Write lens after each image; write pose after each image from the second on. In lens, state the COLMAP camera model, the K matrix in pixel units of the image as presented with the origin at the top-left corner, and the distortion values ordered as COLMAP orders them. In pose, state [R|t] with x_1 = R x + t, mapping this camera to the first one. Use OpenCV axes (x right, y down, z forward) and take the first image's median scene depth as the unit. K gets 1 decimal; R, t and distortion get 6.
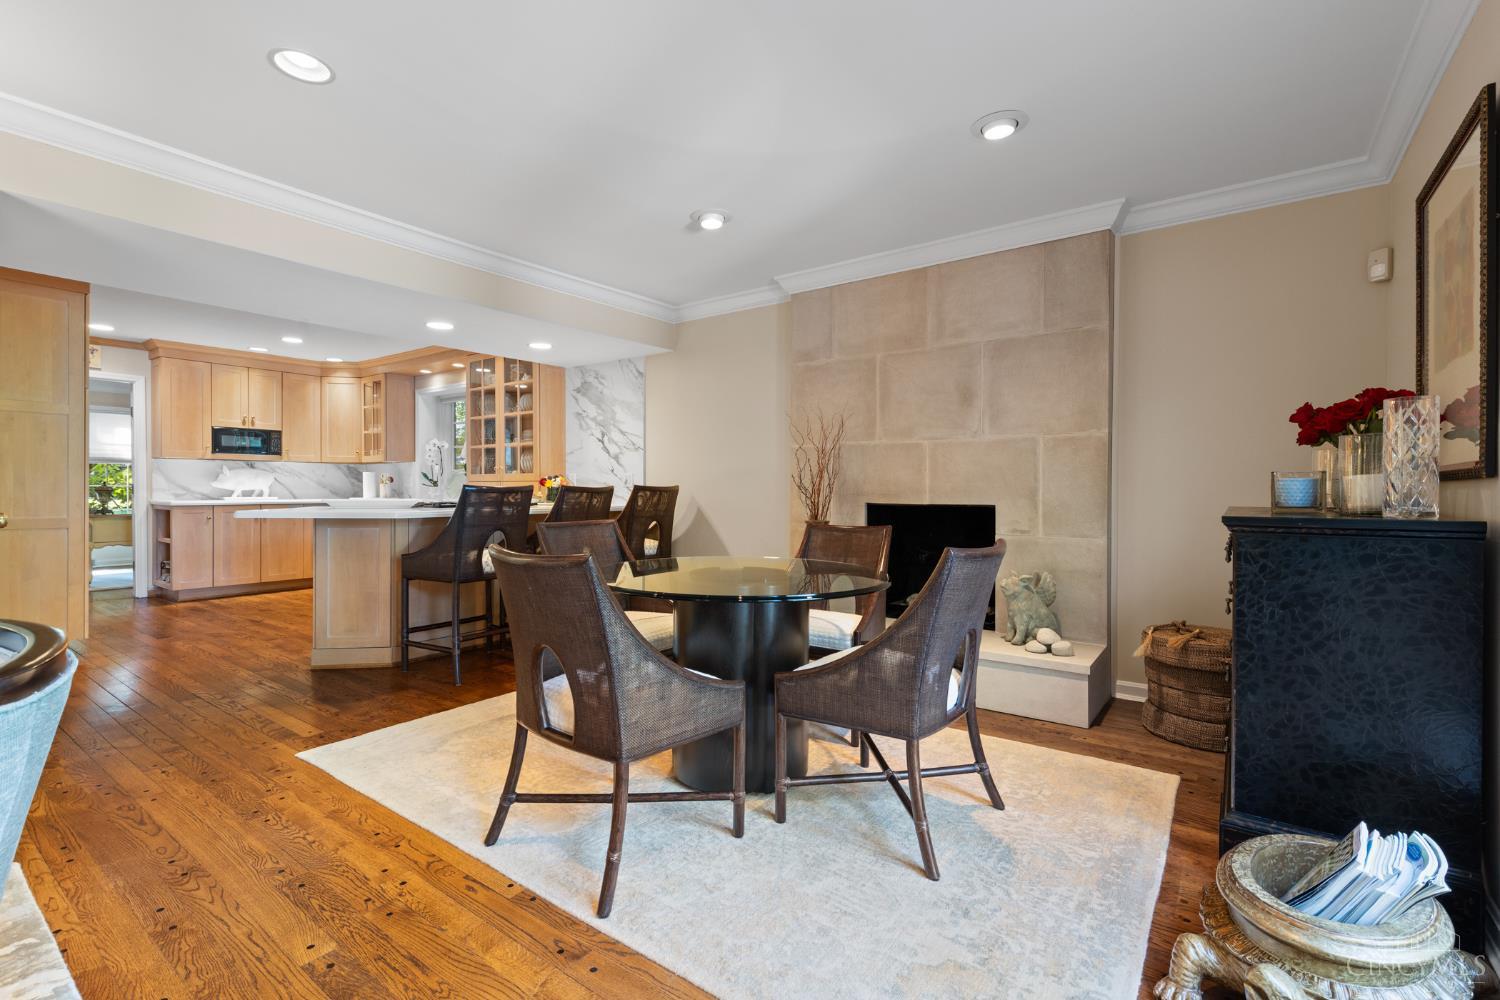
lens RADIAL K [[675.9, 0, 725.7], [0, 675.9, 491.7], [0, 0, 1]] dist [0.001689, 0.000014]
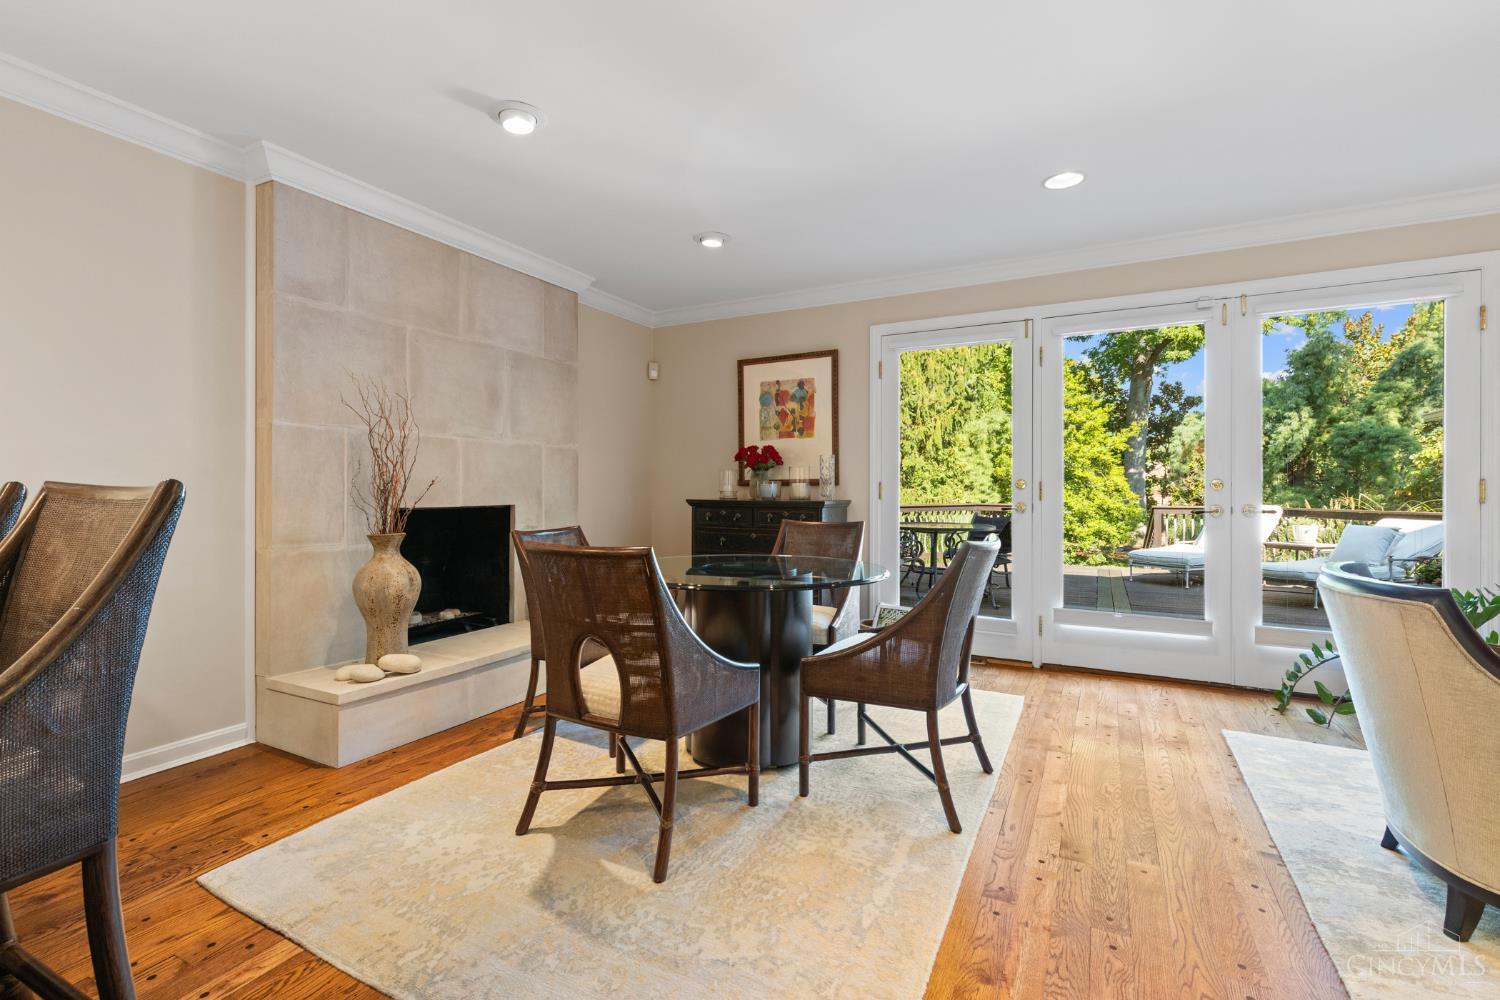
lens RADIAL K [[675.9, 0, 750.8], [0, 675.9, 489.7], [0, 0, 1]] dist [0.001689, 0.000014]
pose [[-0.170578, -0.003983, 0.985336, -0.739041], [0.003800, 0.999982, 0.004699, -0.008020], [-0.985337, 0.004545, -0.170560, 0.832201]]
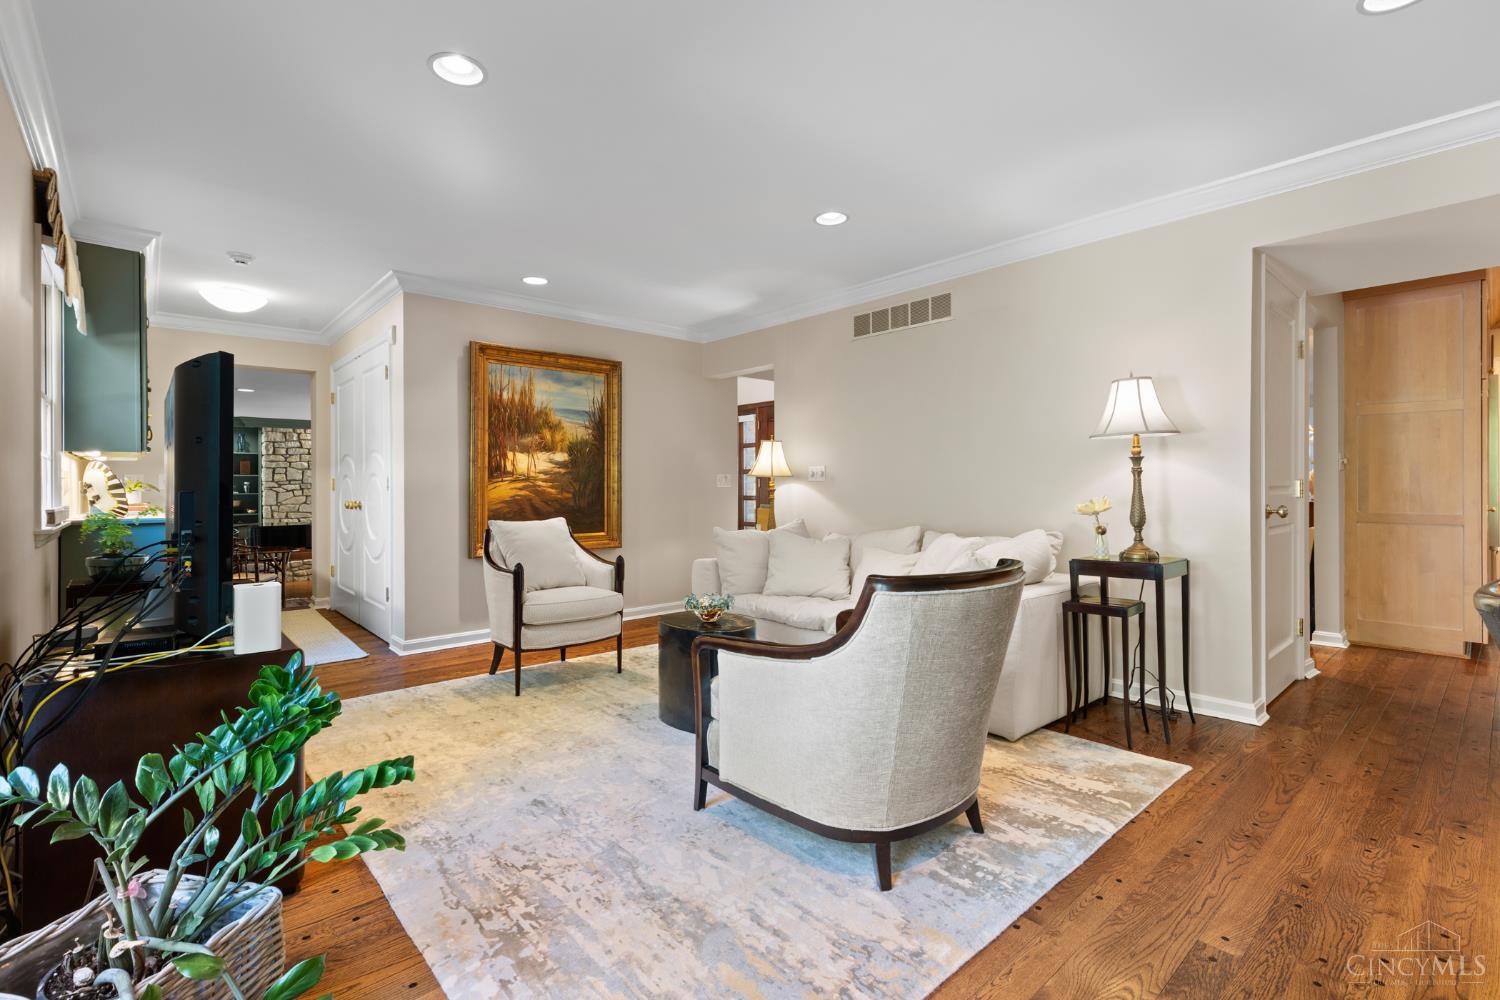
lens RADIAL K [[675.9, 0, 749.4], [0, 675.9, 489.5], [0, 0, 1]] dist [0.001689, 0.000014]
pose [[-0.193747, 0.003889, -0.981044, 0.227018], [-0.002990, 0.999985, 0.004555, -0.000200], [0.981047, 0.003815, -0.193732, 0.219598]]
